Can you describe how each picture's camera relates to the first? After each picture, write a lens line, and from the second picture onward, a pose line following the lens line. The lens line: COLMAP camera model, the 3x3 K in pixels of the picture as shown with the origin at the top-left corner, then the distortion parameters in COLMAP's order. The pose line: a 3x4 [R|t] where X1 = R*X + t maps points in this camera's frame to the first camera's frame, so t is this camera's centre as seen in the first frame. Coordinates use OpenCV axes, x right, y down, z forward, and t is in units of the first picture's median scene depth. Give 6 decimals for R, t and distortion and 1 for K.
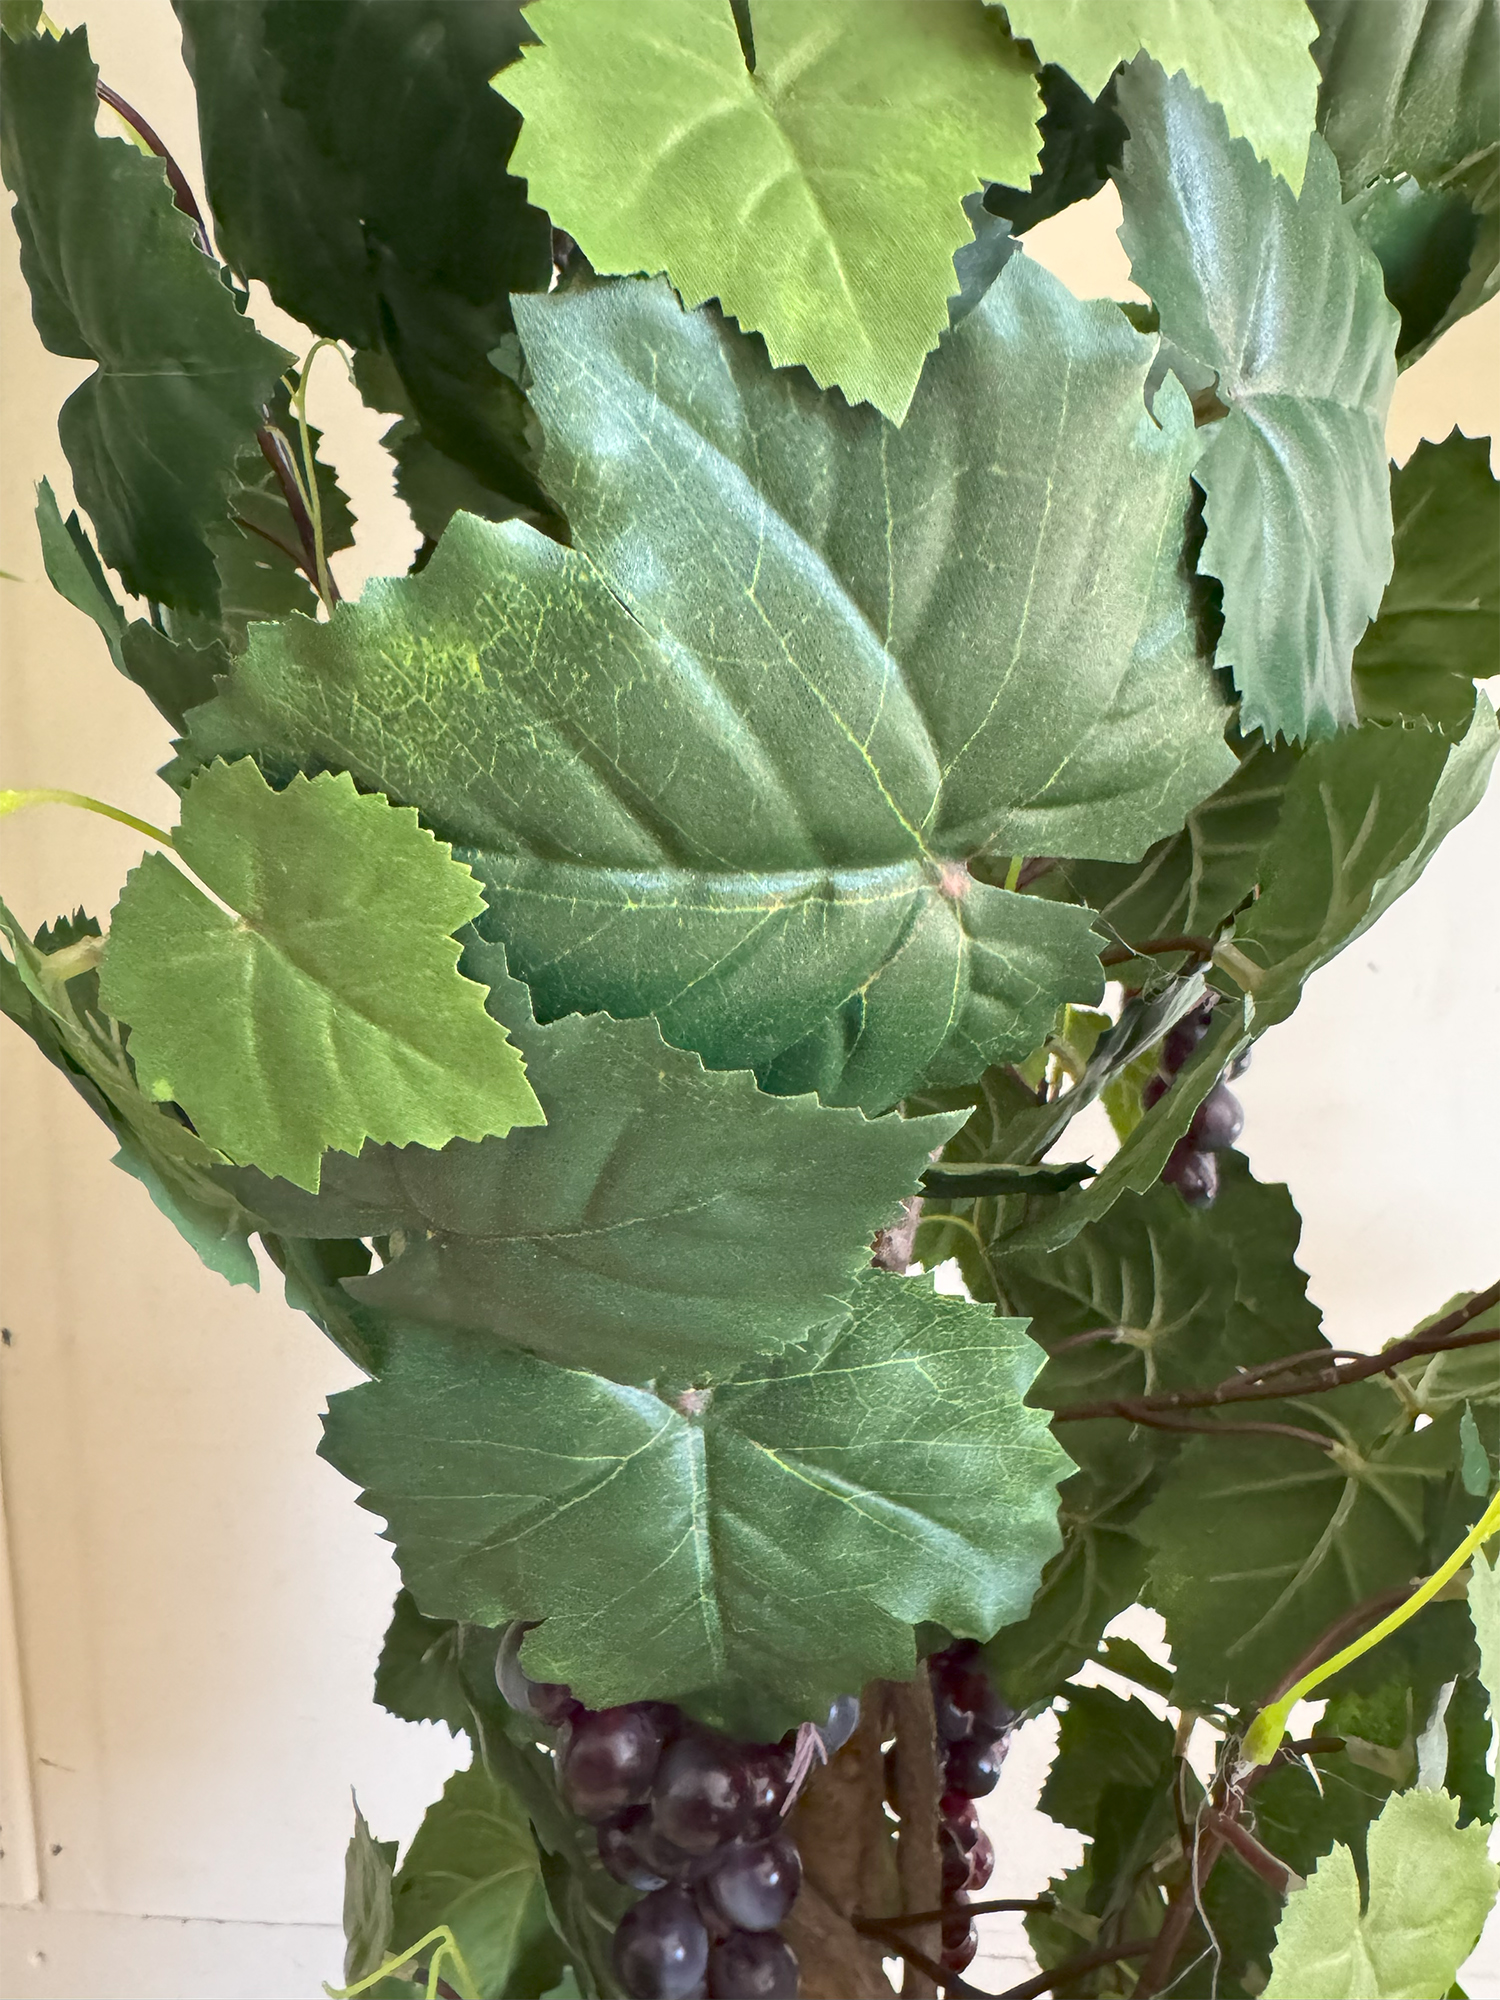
lens RADIAL K [[1409.9, 0, 750.5], [0, 1409.9, 905.6], [0, 0, 1]] dist [-0.029542, 0.022619]
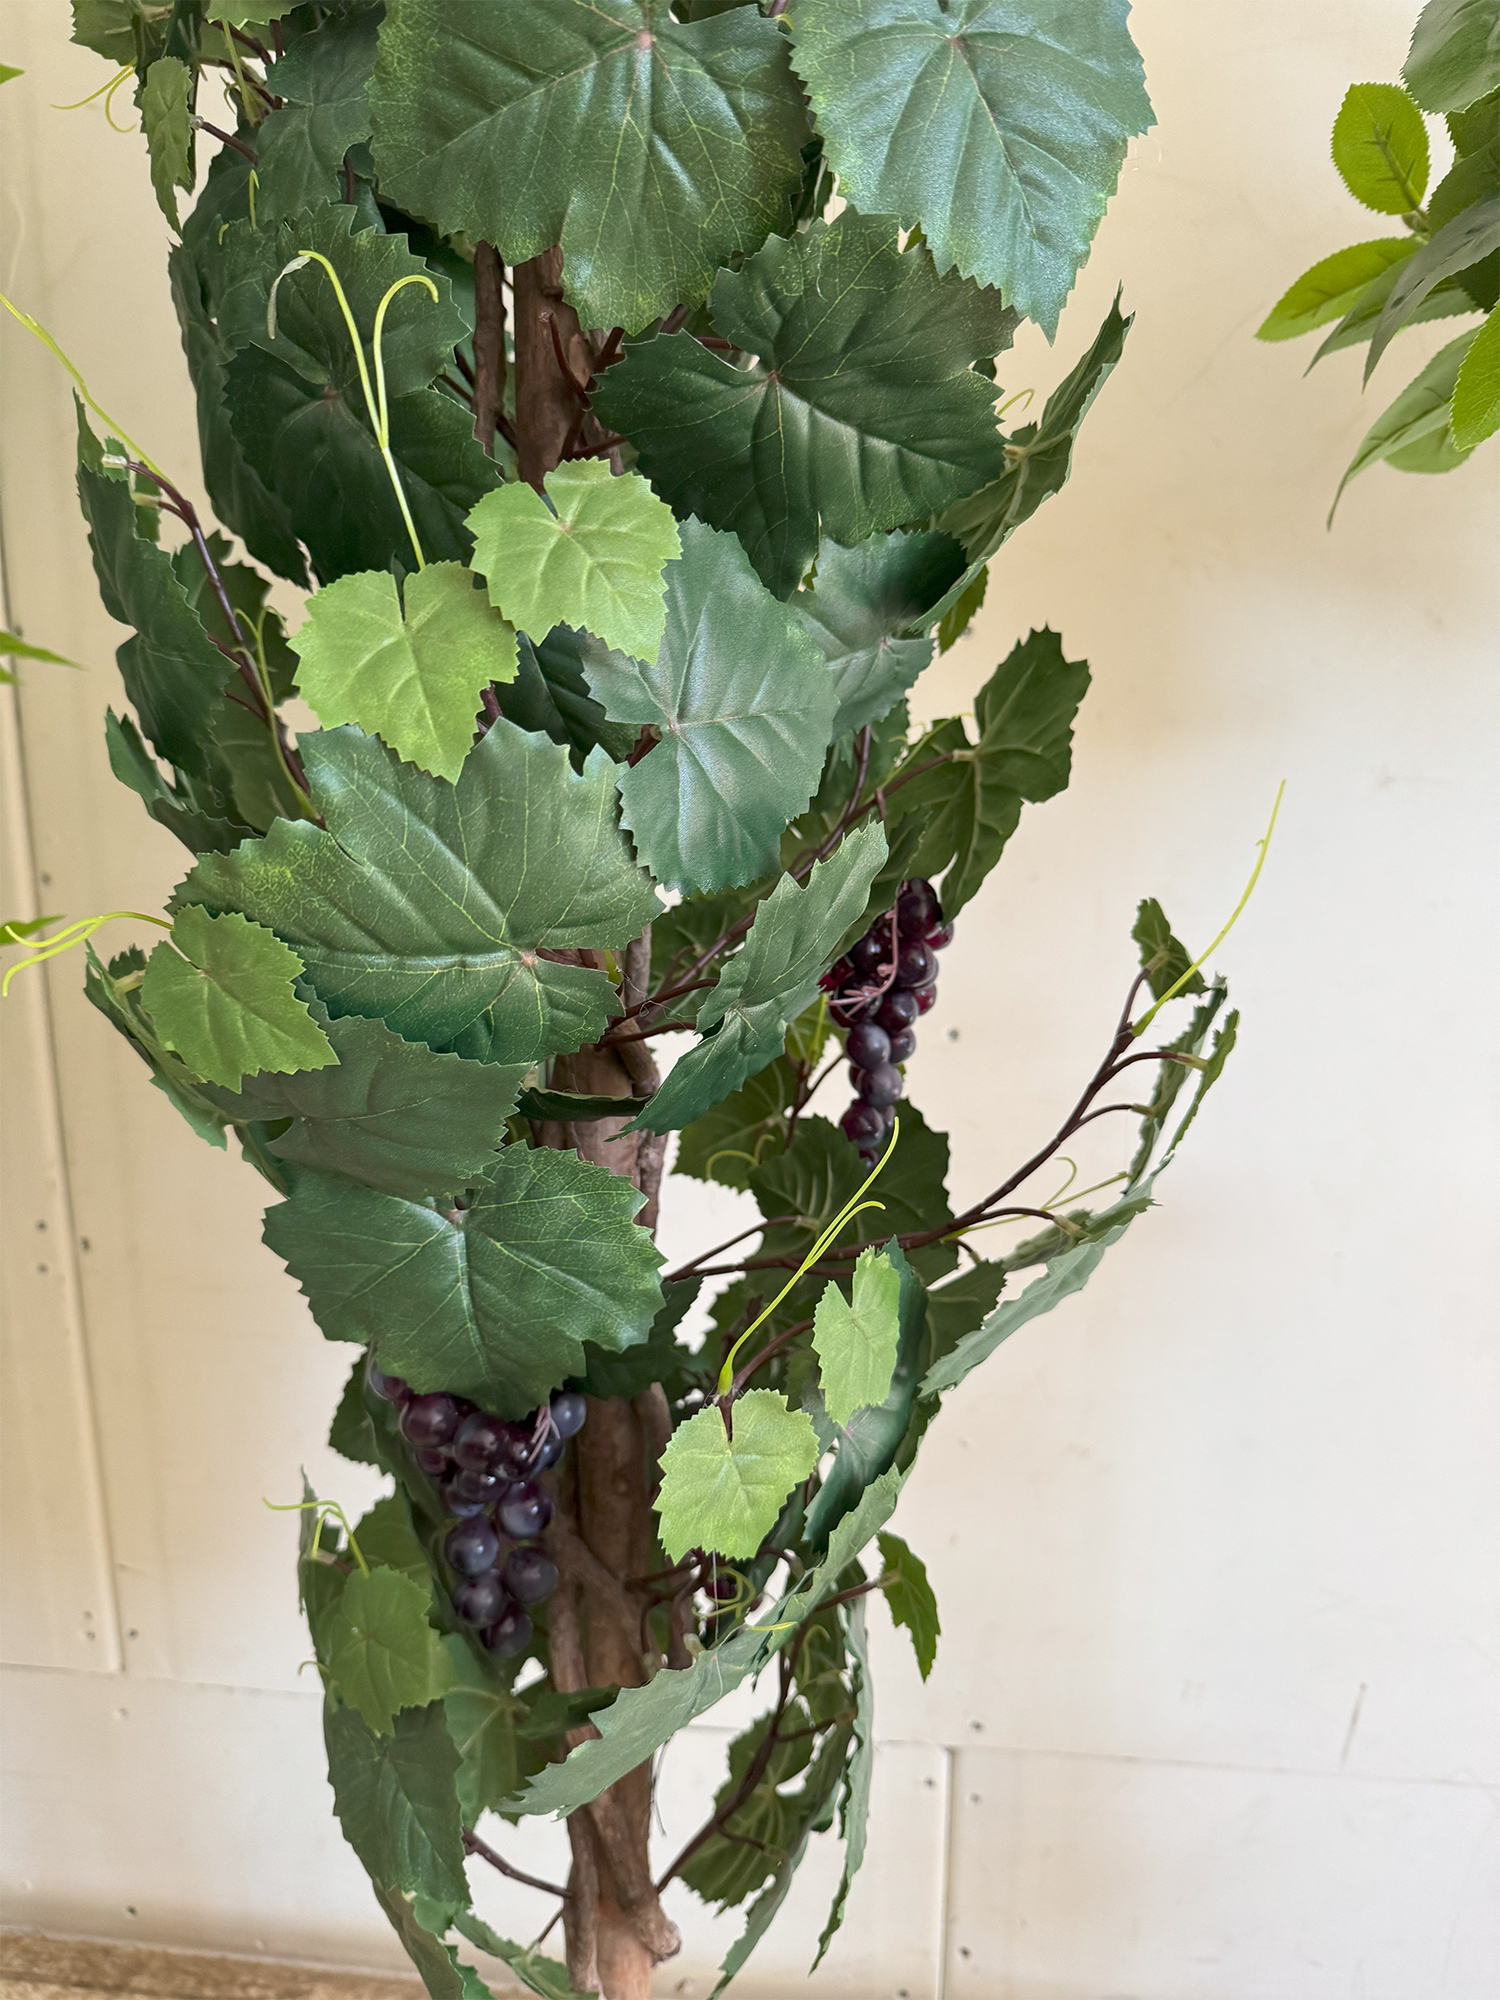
lens RADIAL K [[1387.1, 0, 750.0], [0, 1387.1, 1000.0], [0, 0, 1]] dist [0.088659, -0.163216]
pose [[0.999085, 0.021977, -0.036700, 0.514485], [-0.018964, 0.996573, 0.080517, -0.121346], [0.038344, -0.079747, 0.996077, -1.036822]]
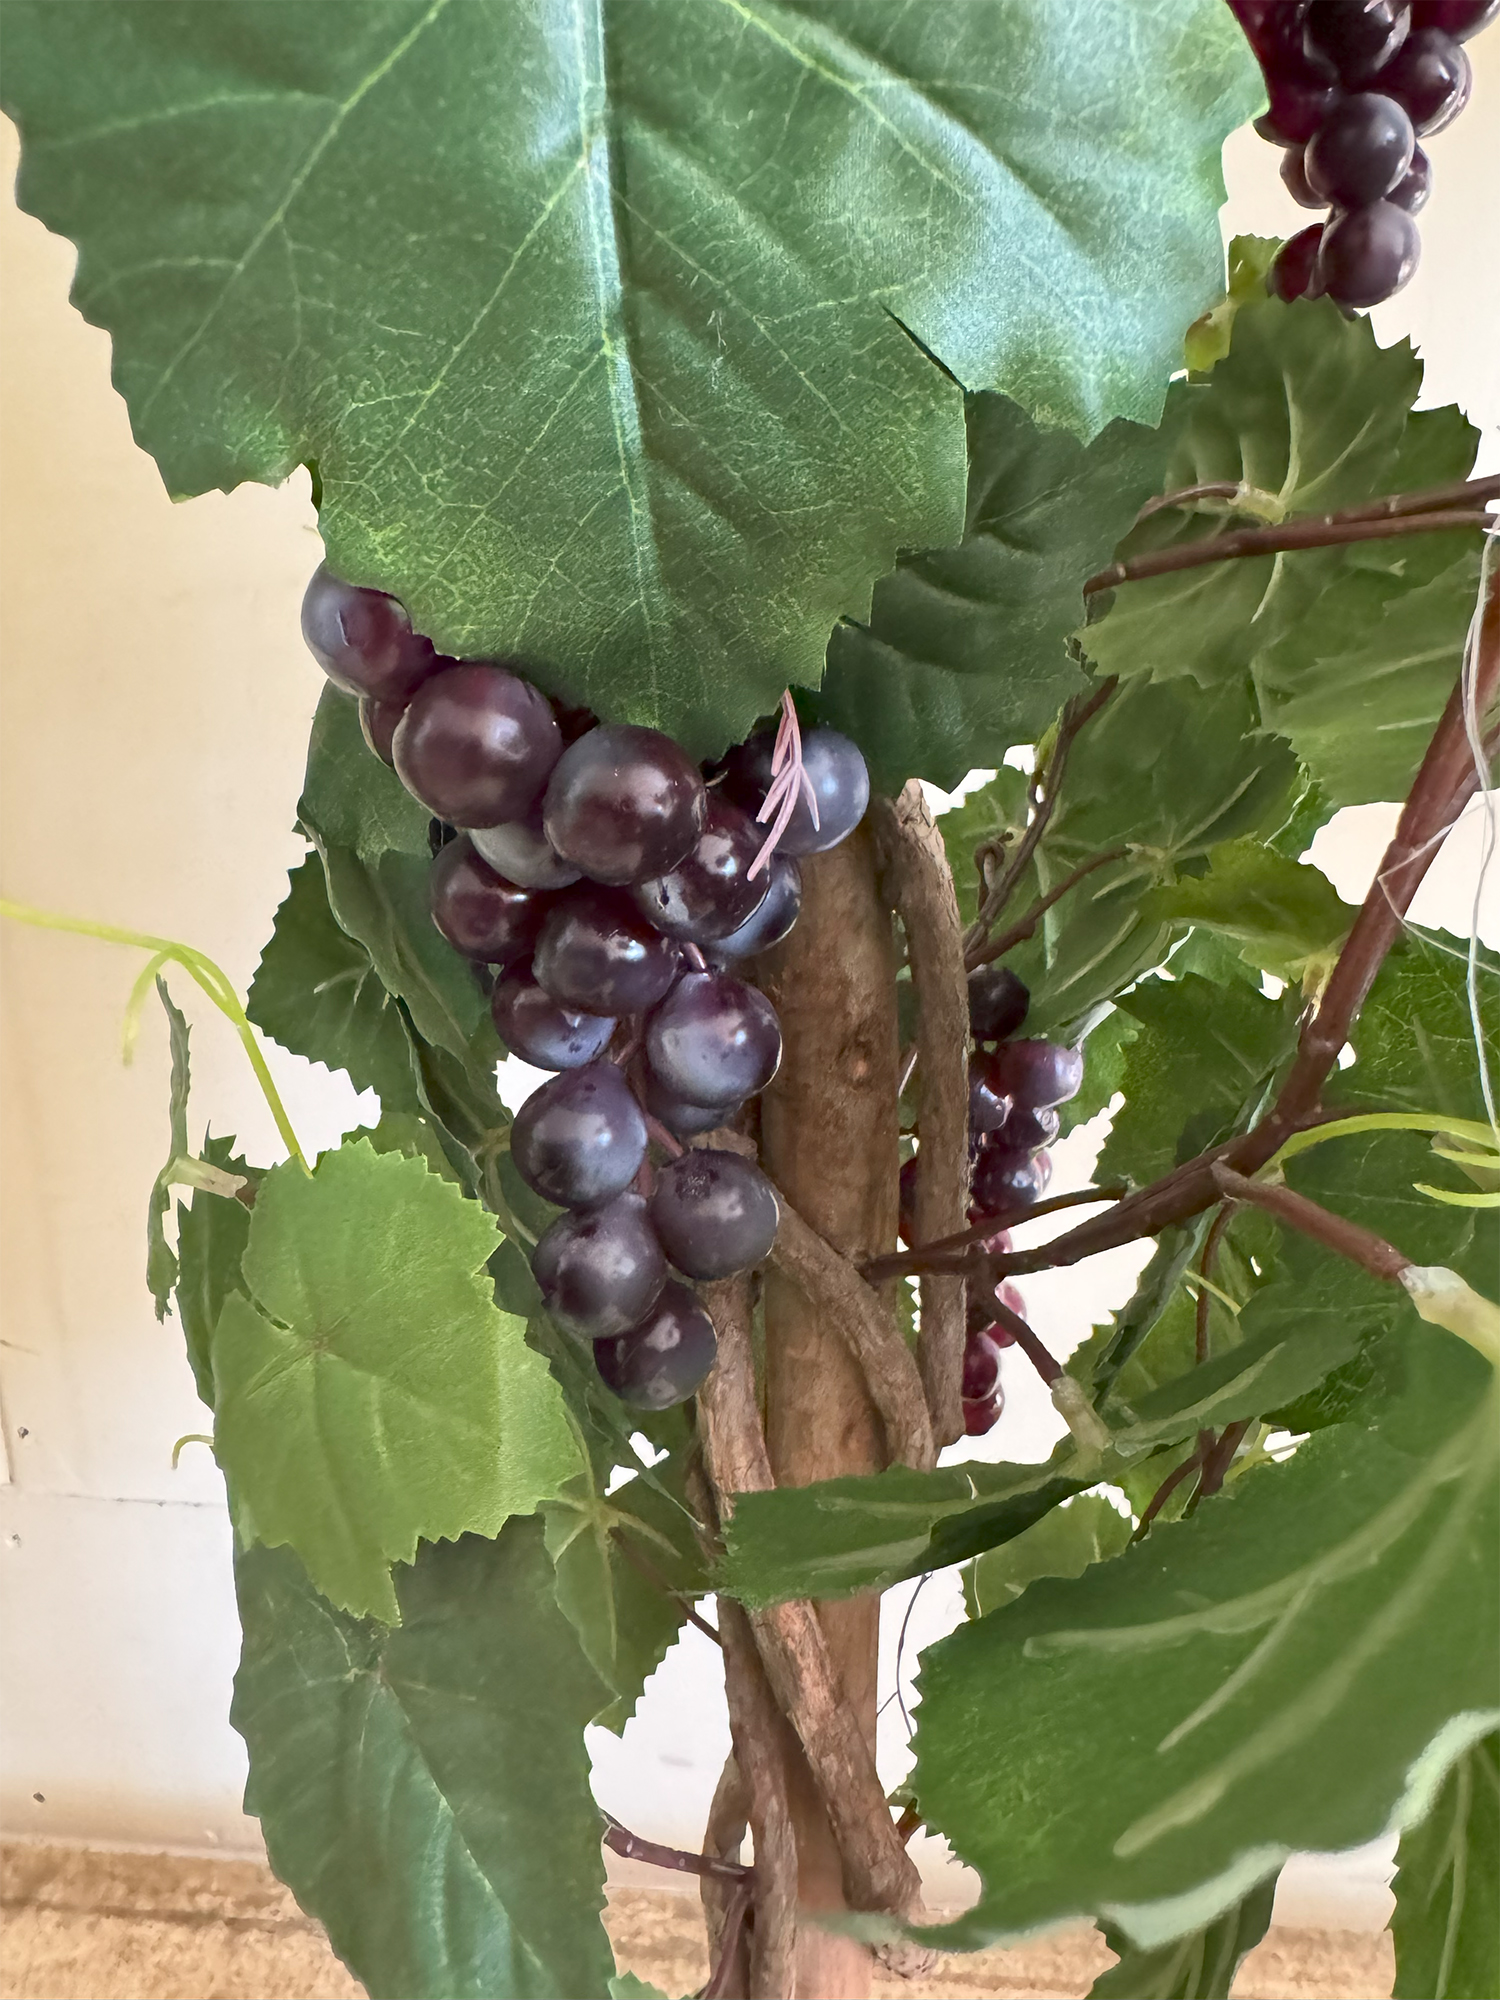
lens RADIAL K [[1379.3, 0, 755.2], [0, 1379.3, 878.2], [0, 0, 1]] dist [0.073096, -0.124383]
pose [[0.999837, 0.011736, -0.013723, 0.049514], [-0.009947, 0.992247, 0.123884, 0.824637], [0.015071, -0.123728, 0.992202, 0.512582]]
